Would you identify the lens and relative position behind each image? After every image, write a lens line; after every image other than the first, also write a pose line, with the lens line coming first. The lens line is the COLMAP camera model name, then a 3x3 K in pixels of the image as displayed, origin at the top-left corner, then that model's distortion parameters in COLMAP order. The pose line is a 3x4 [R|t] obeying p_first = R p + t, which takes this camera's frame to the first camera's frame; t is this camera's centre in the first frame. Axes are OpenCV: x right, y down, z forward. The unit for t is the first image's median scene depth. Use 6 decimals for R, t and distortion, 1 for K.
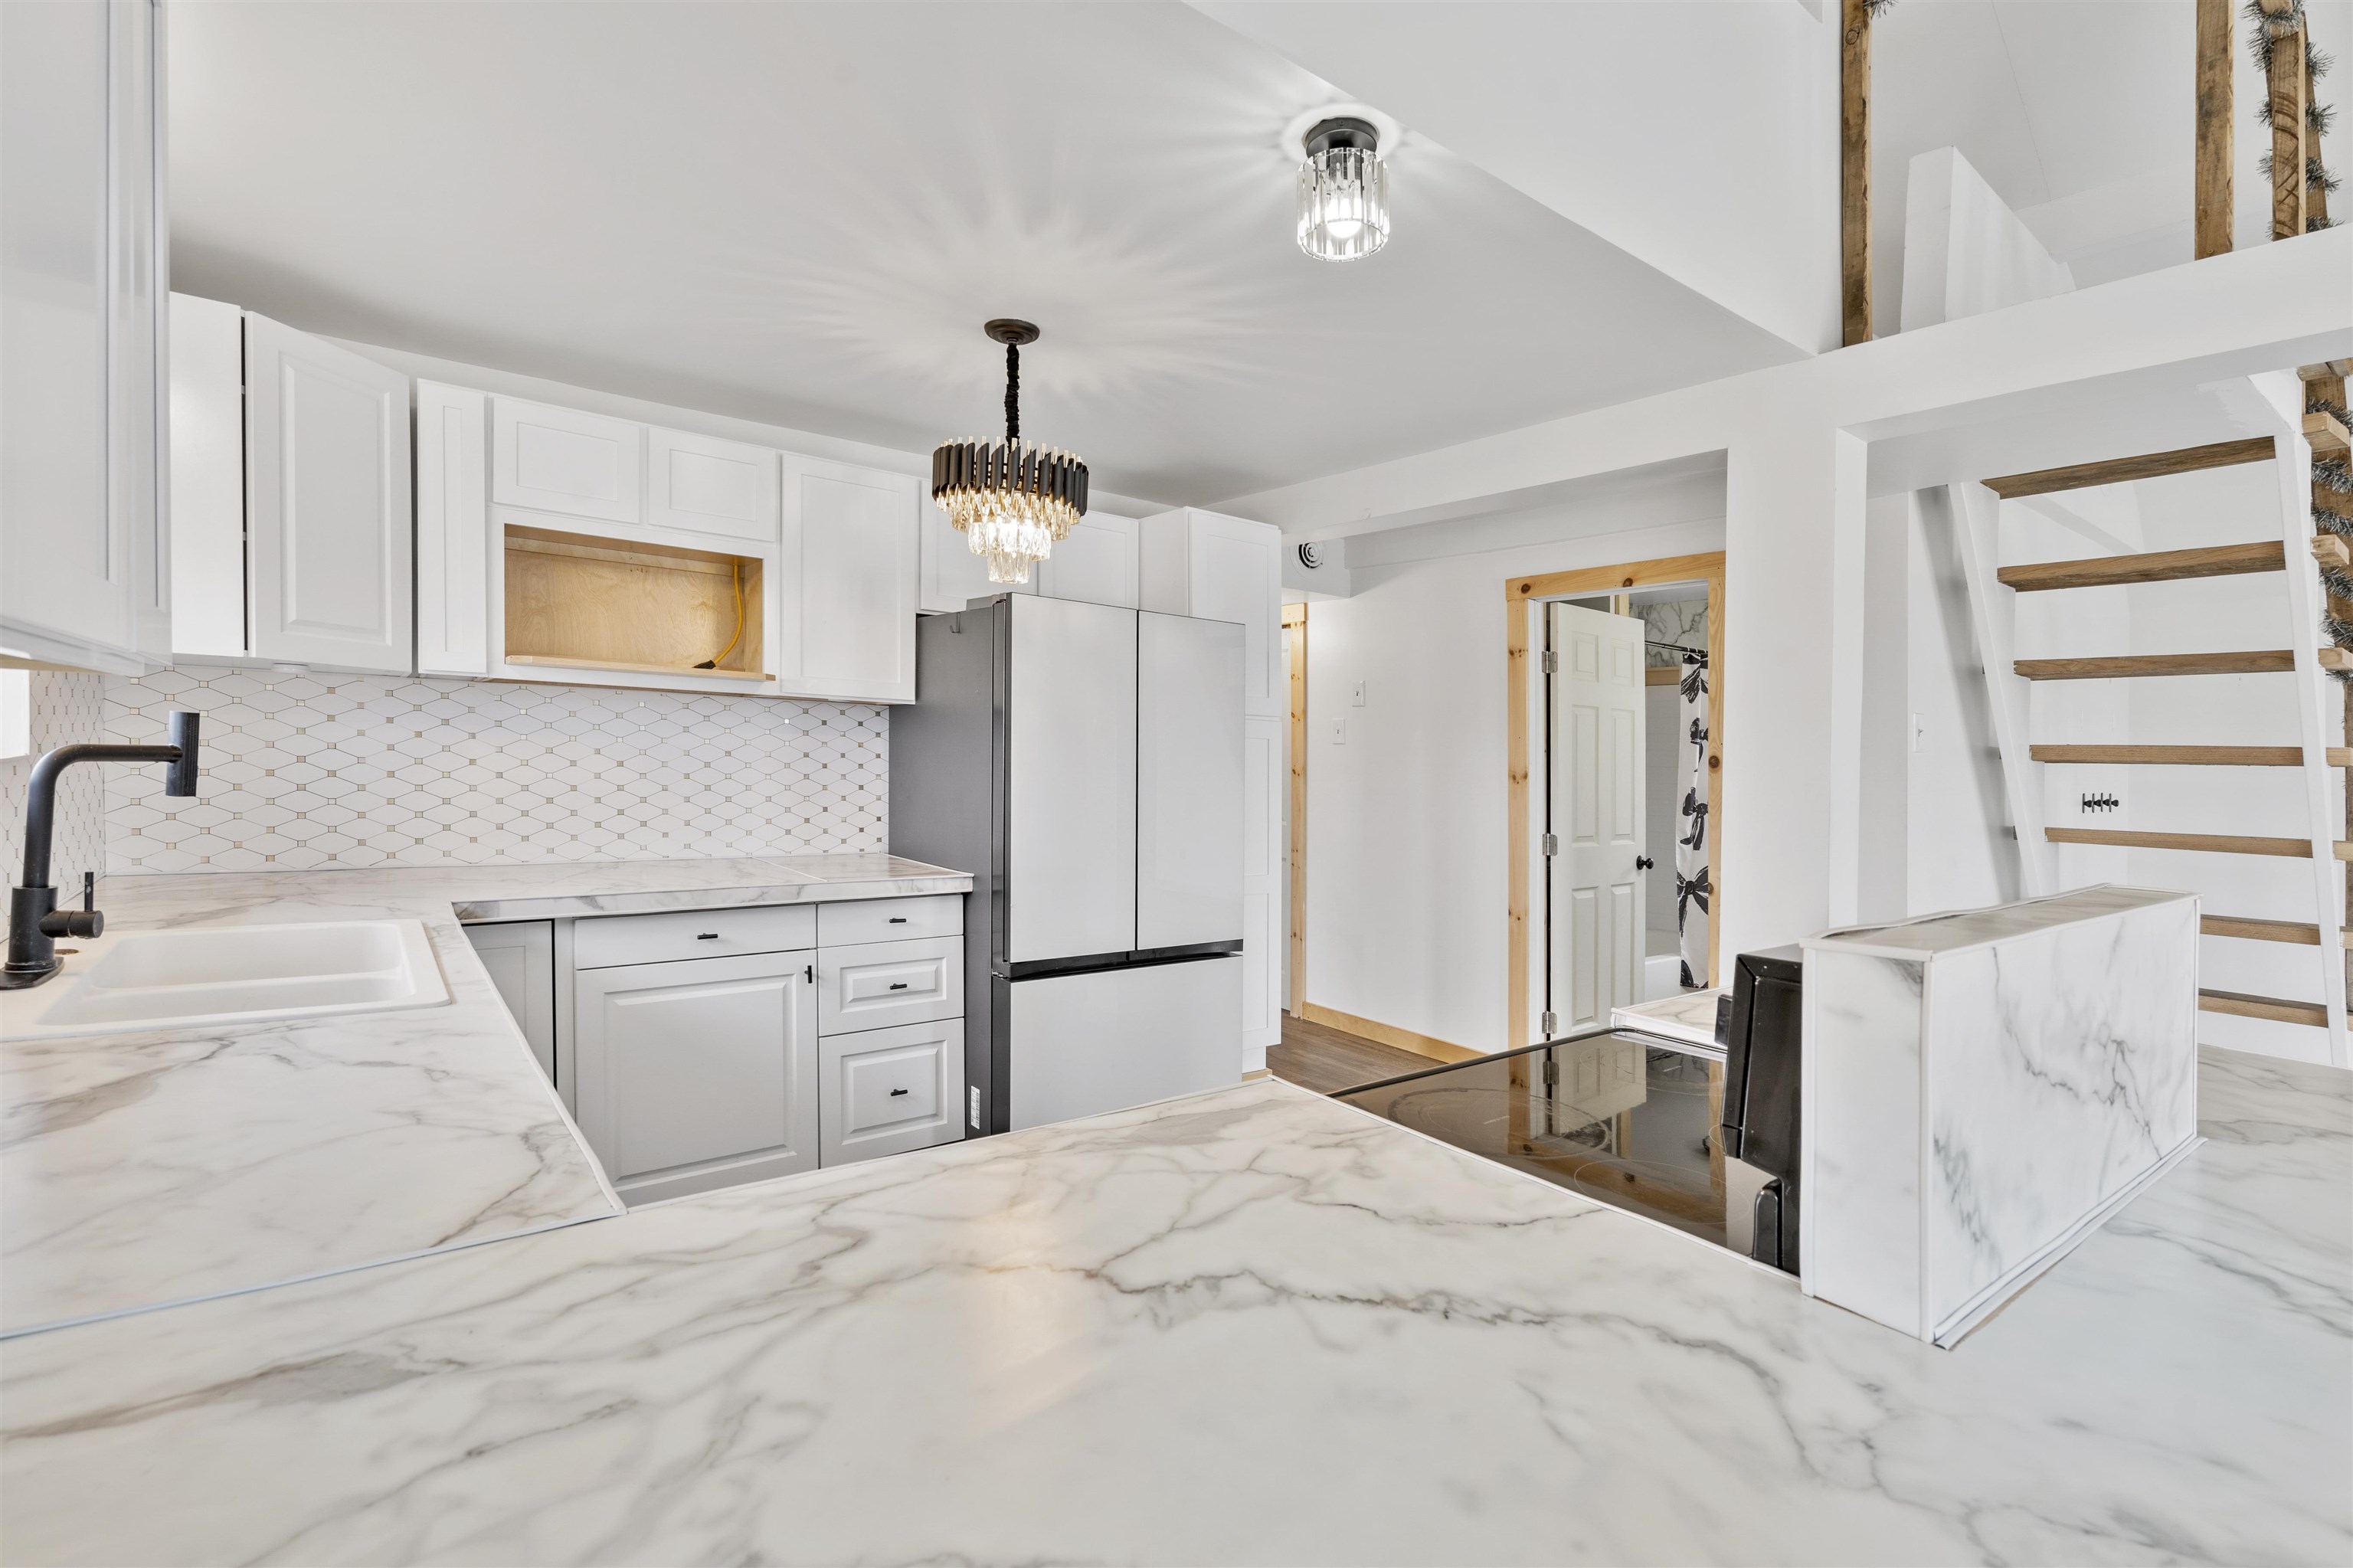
lens RADIAL K [[1083.2, 0, 1166.0], [0, 1083.2, 770.1], [0, 0, 1]] dist [-0.003890, 0.002641]
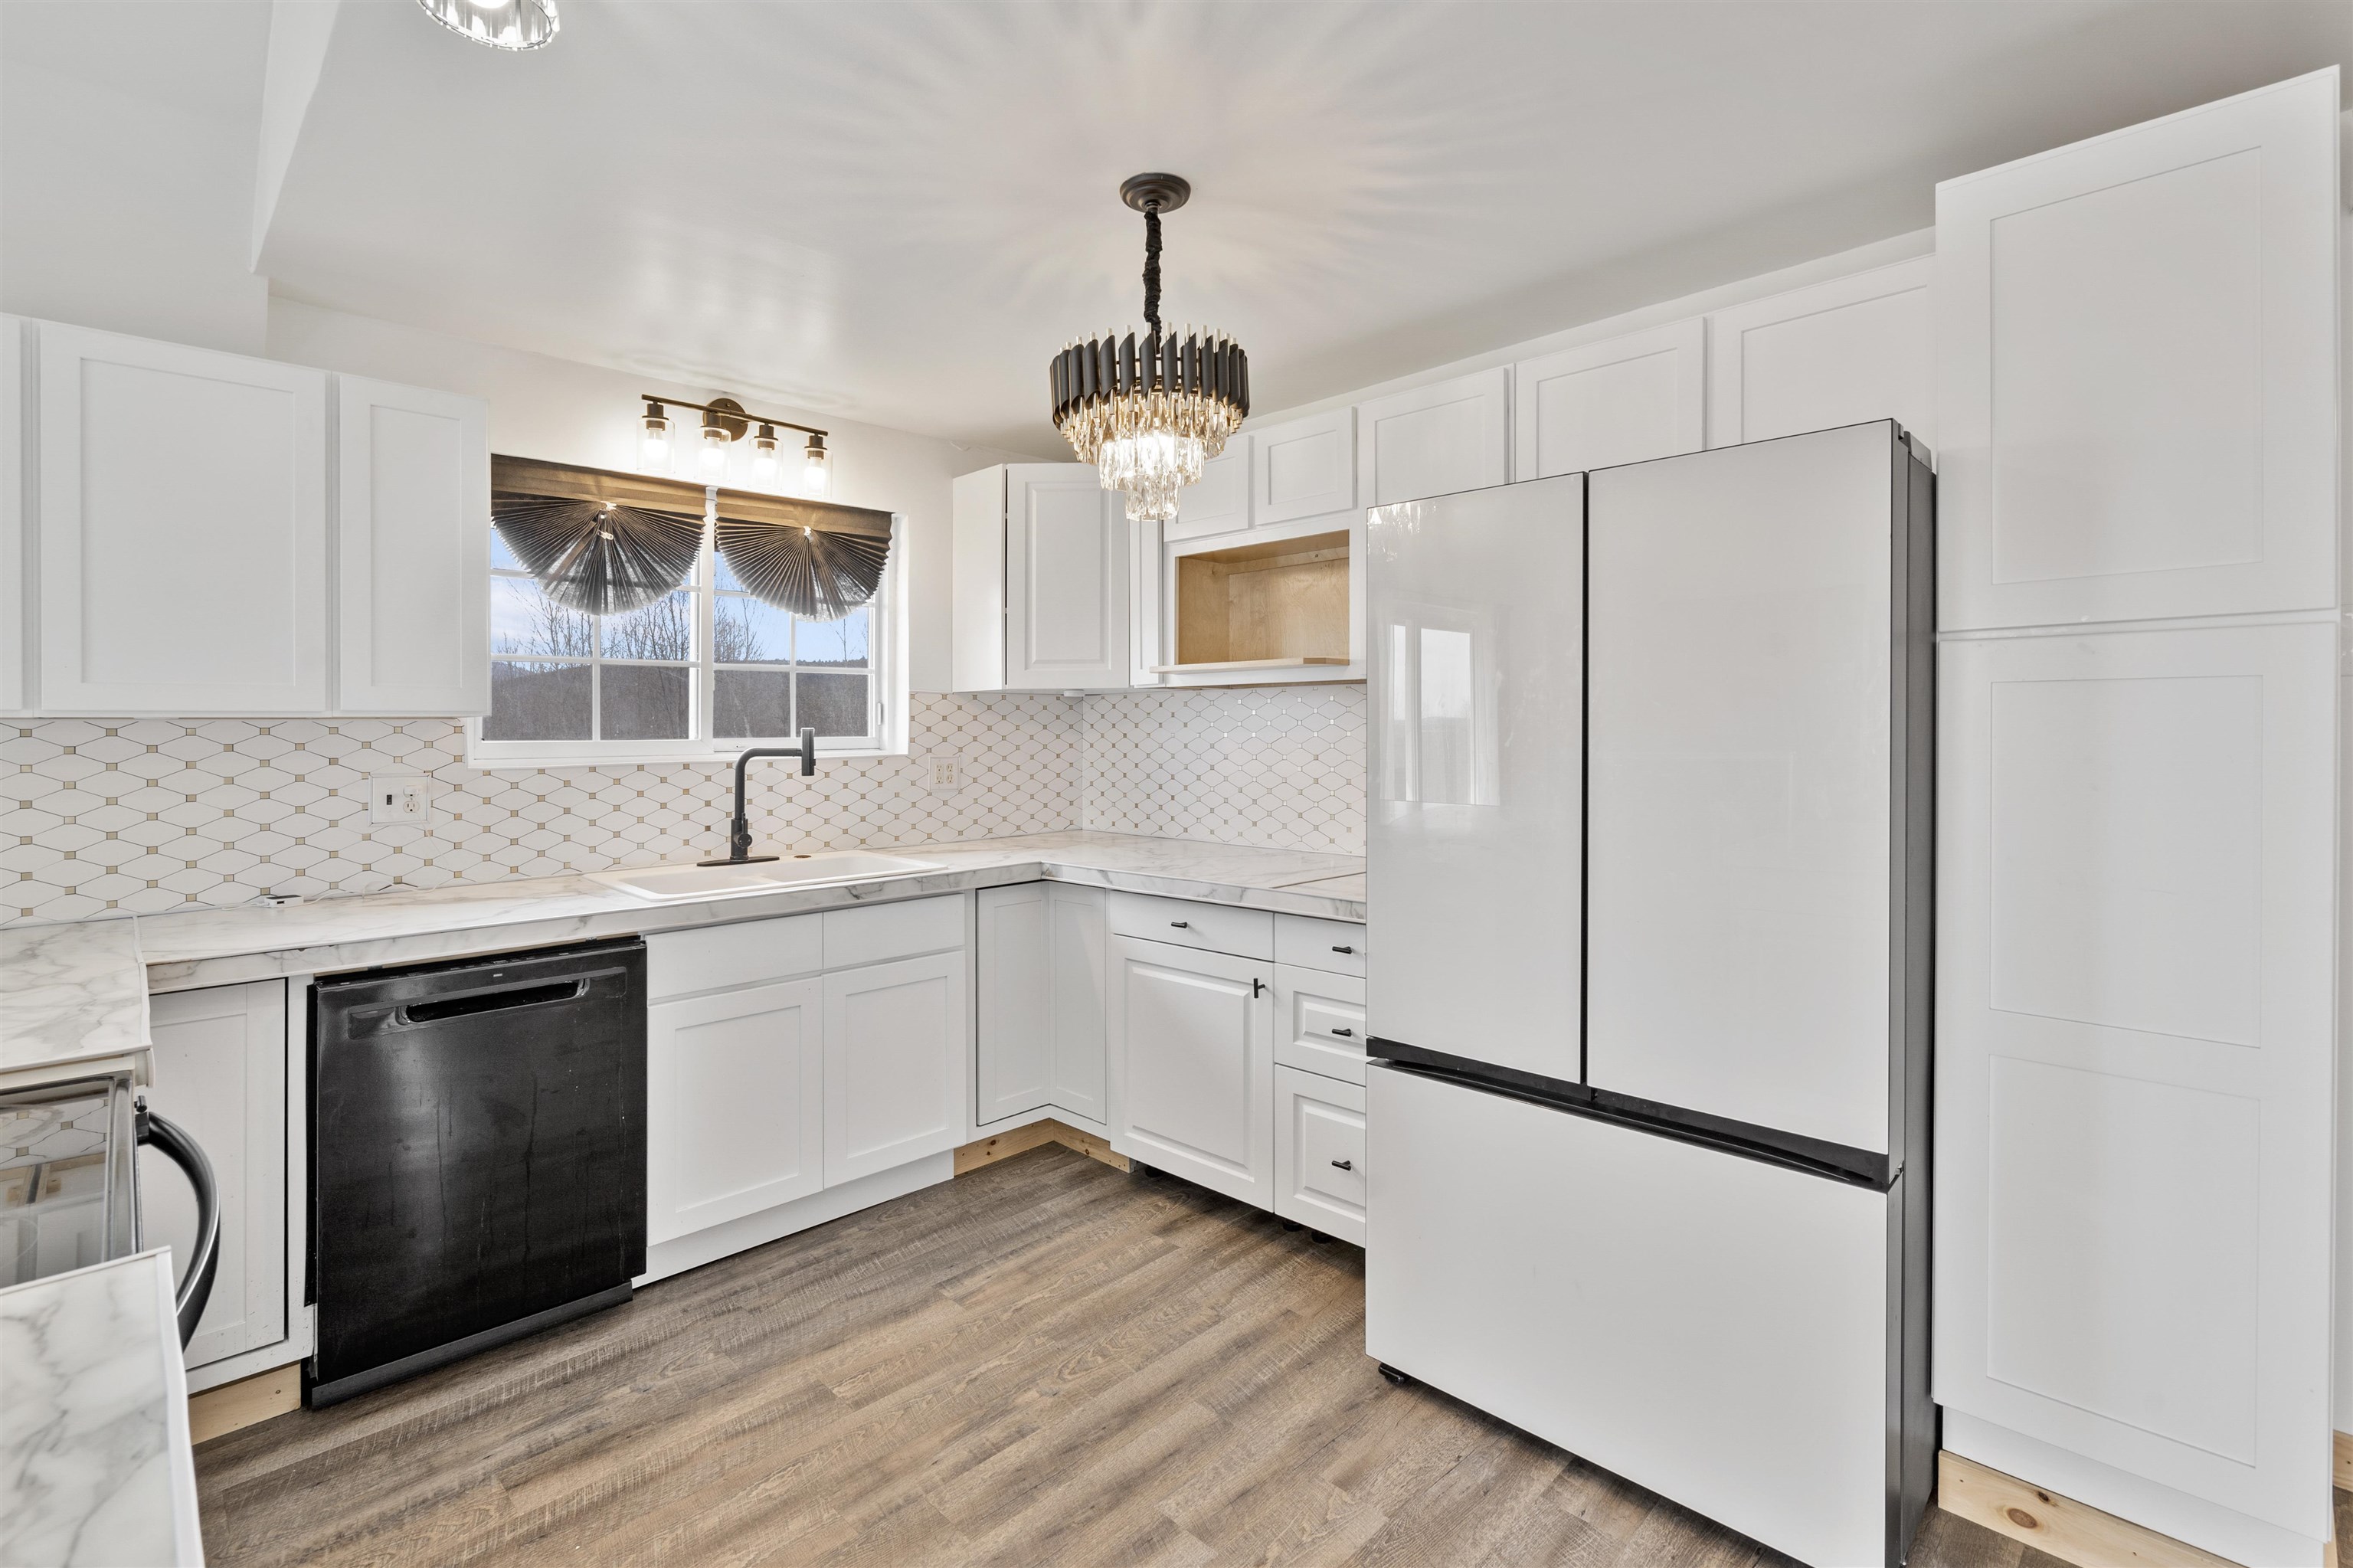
lens RADIAL K [[1083.2, 0, 1124.4], [0, 1083.2, 740.2], [0, 0, 1]] dist [-0.003890, 0.002641]
pose [[0.100262, -0.026239, -0.994615, 0.579482], [-0.003549, 0.999636, -0.026729, 0.006969], [0.994955, 0.006210, 0.100132, 0.823501]]
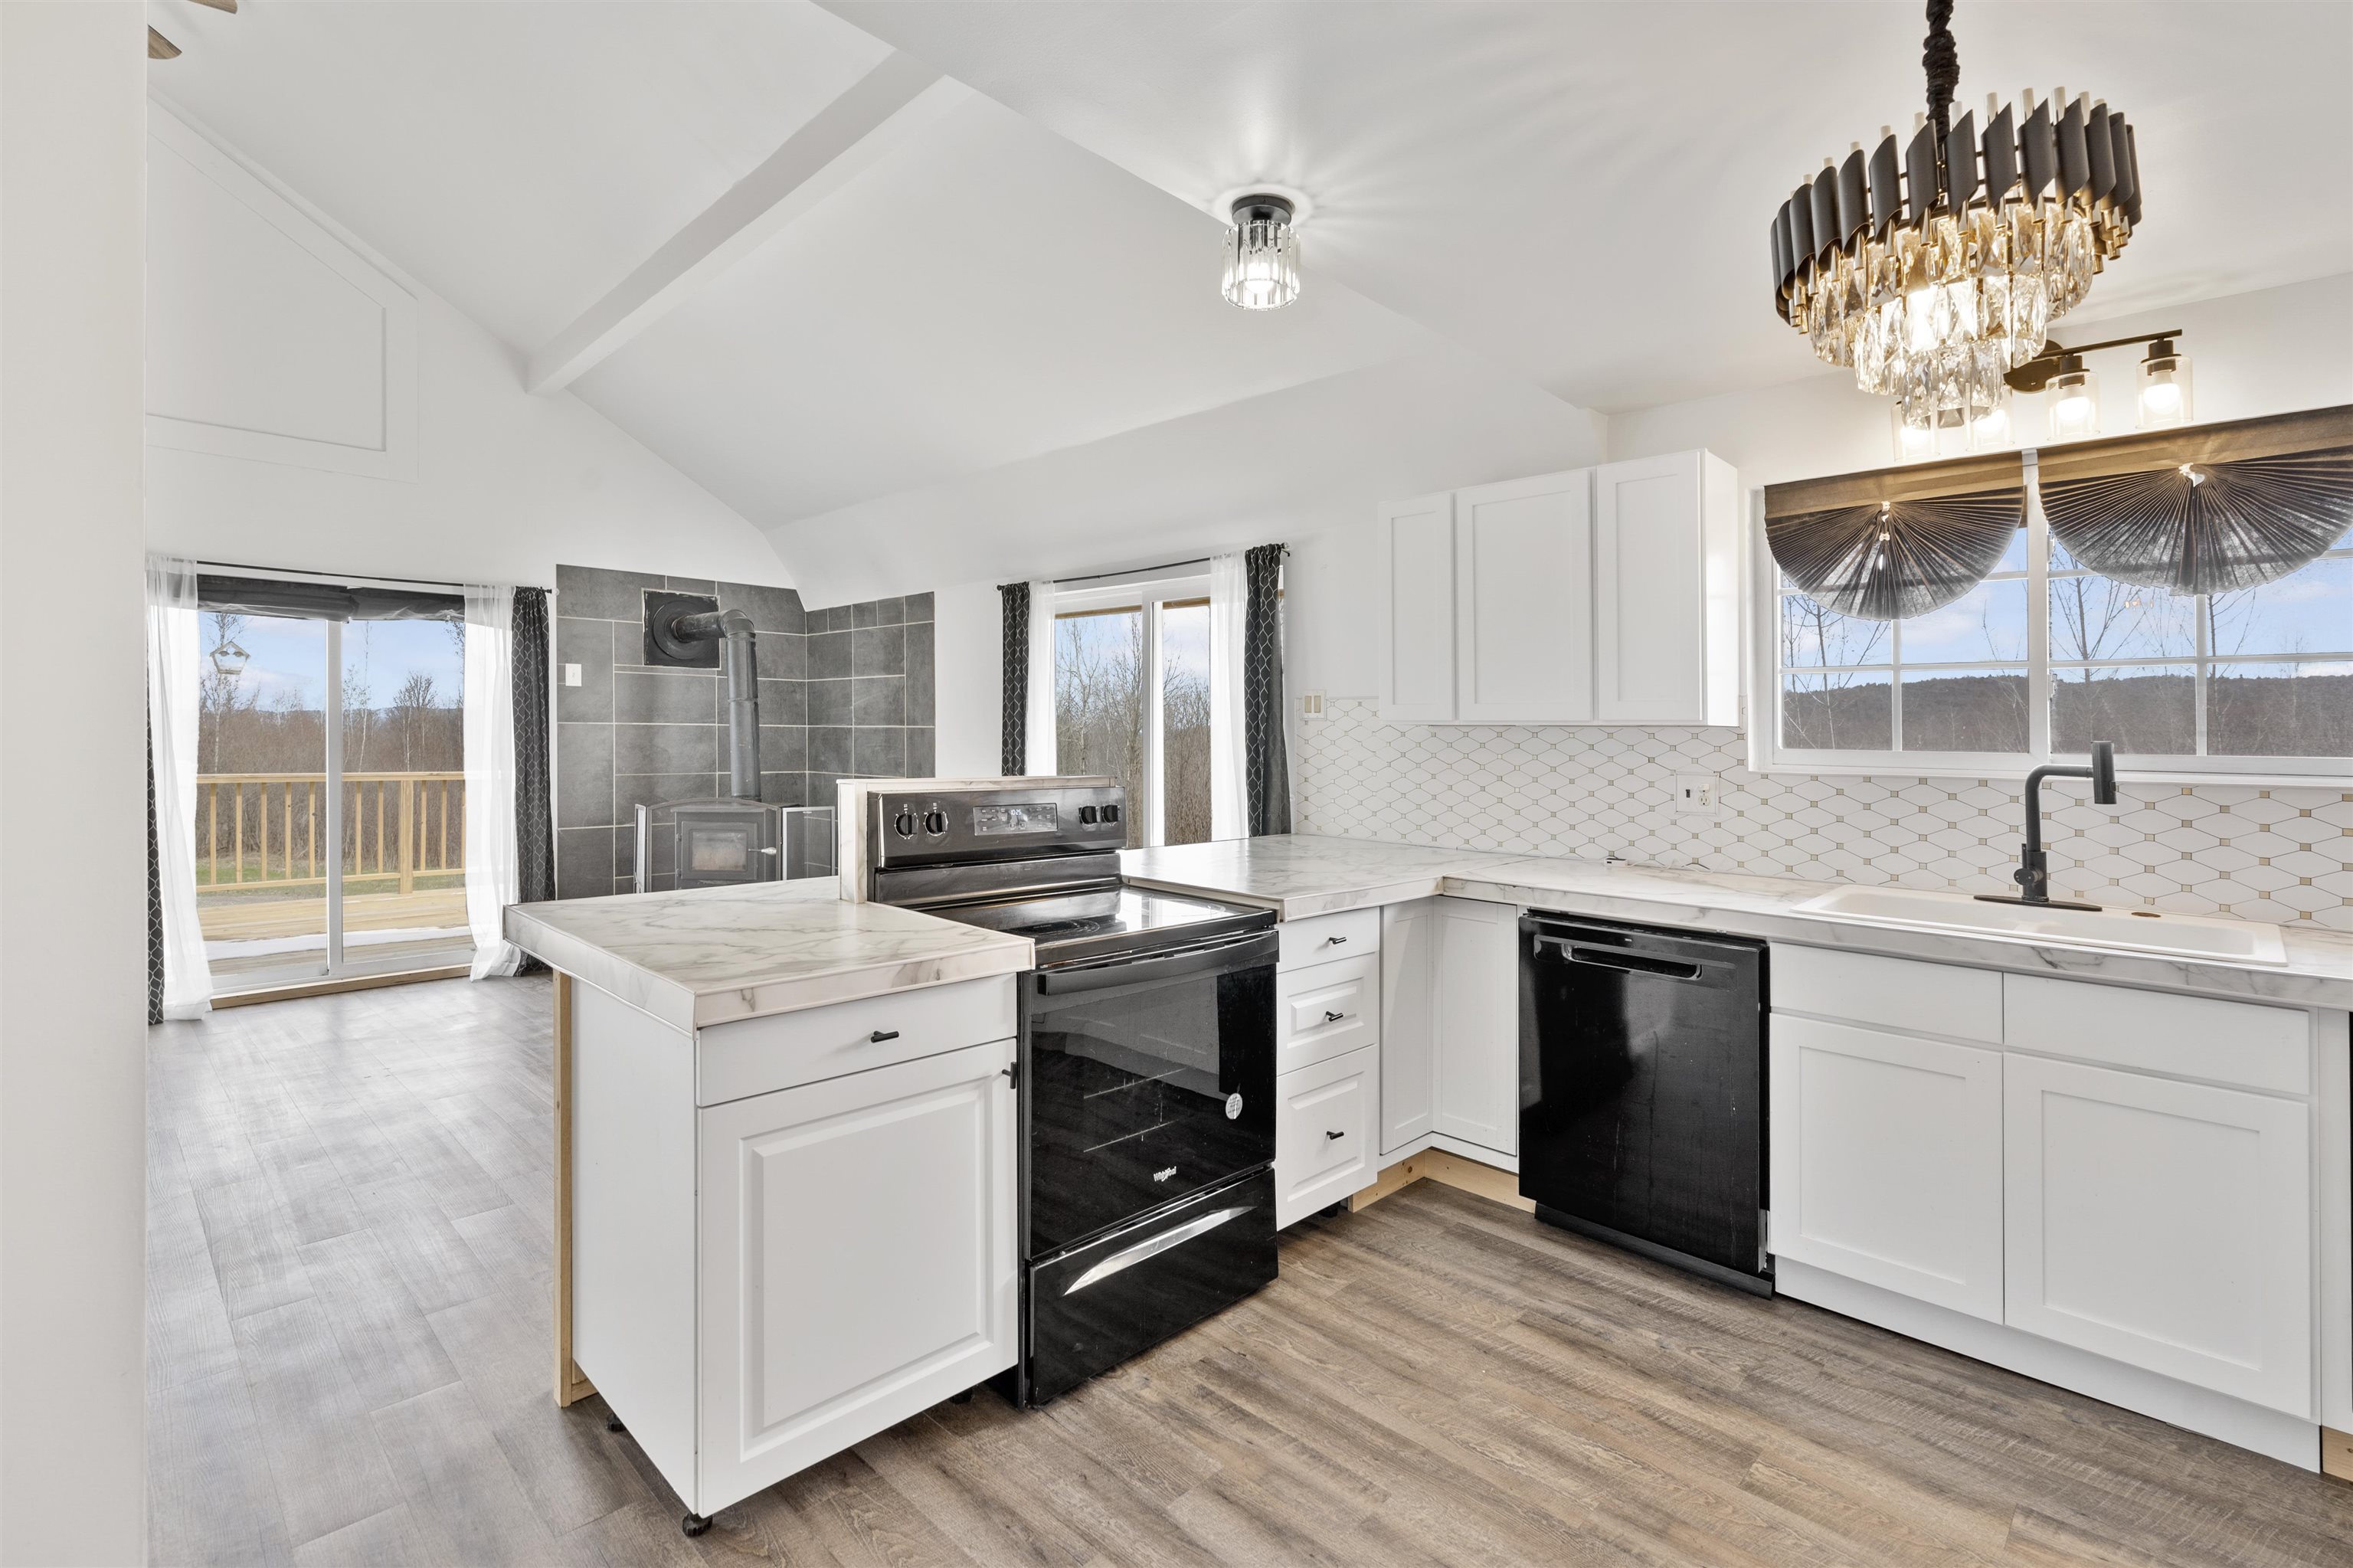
lens RADIAL K [[1083.2, 0, 1189.9], [0, 1083.2, 729.3], [0, 0, 1]] dist [-0.003890, 0.002641]
pose [[-0.987076, -0.048233, -0.152823, 0.273254], [-0.049953, 0.998724, 0.007432, -0.013737], [0.152270, 0.014970, -0.988226, 1.332461]]
